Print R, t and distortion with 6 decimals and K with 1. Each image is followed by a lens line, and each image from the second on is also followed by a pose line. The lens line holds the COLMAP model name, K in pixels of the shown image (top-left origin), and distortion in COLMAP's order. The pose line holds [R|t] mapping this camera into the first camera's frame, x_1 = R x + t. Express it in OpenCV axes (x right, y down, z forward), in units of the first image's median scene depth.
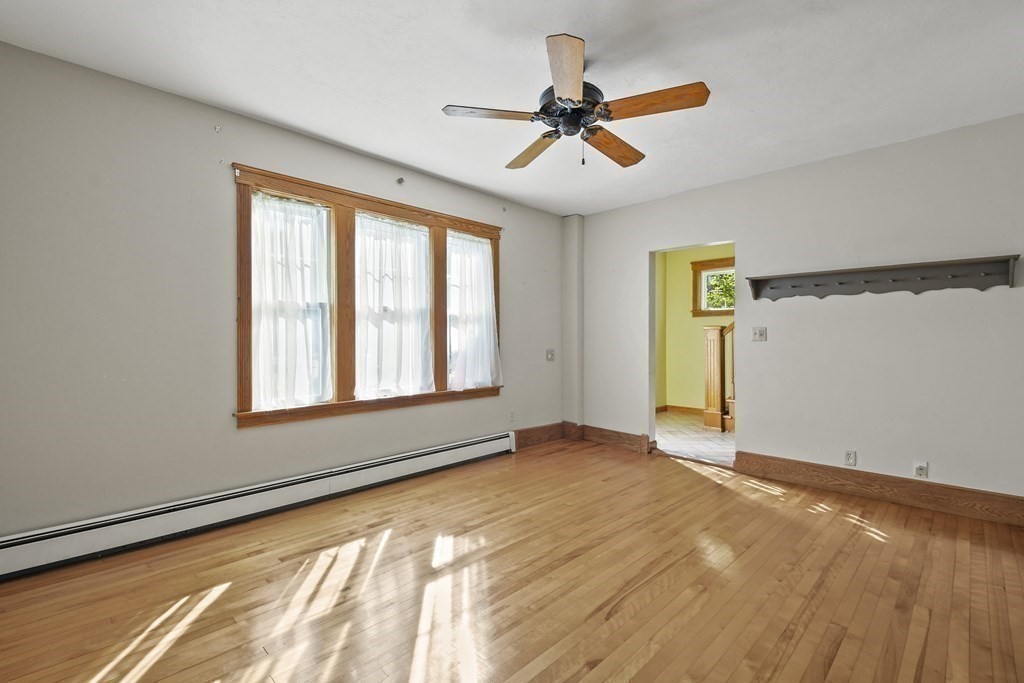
lens RADIAL K [[472.2, 0, 512.0], [0, 472.2, 341.5], [0, 0, 1]] dist [0.001088, -0.000042]
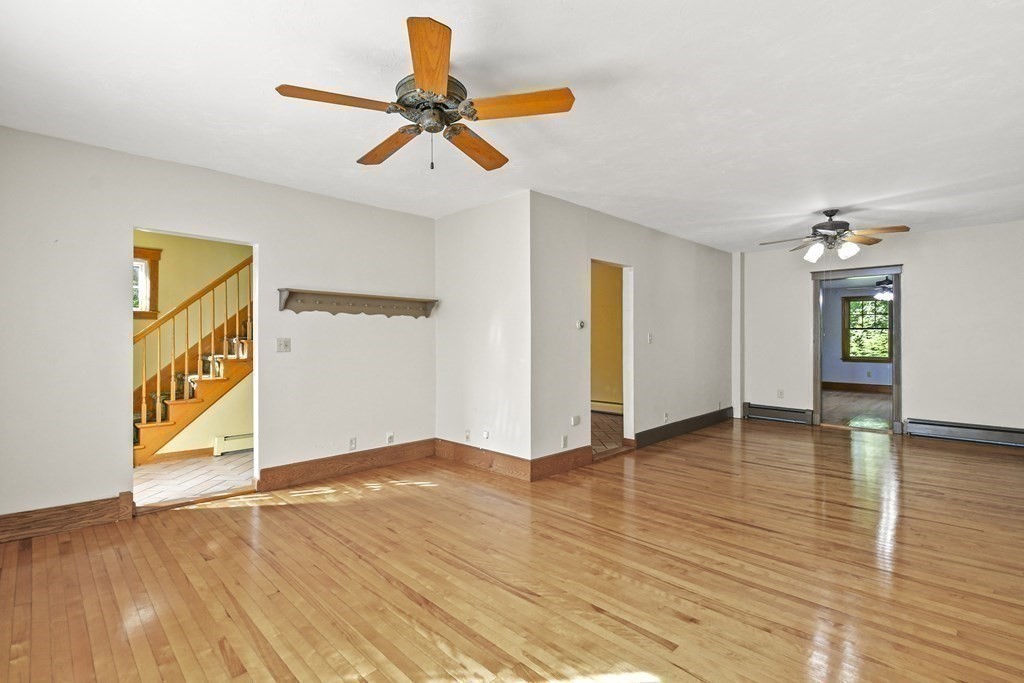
lens RADIAL K [[464.7, 0, 512.5], [0, 464.7, 338.6], [0, 0, 1]] dist [0.001286, 0.000218]
pose [[-0.001307, 0.002232, 0.999997, -0.548519], [0.008892, 0.999958, -0.002220, -0.027206], [-0.999960, 0.008889, -0.001327, 0.611845]]
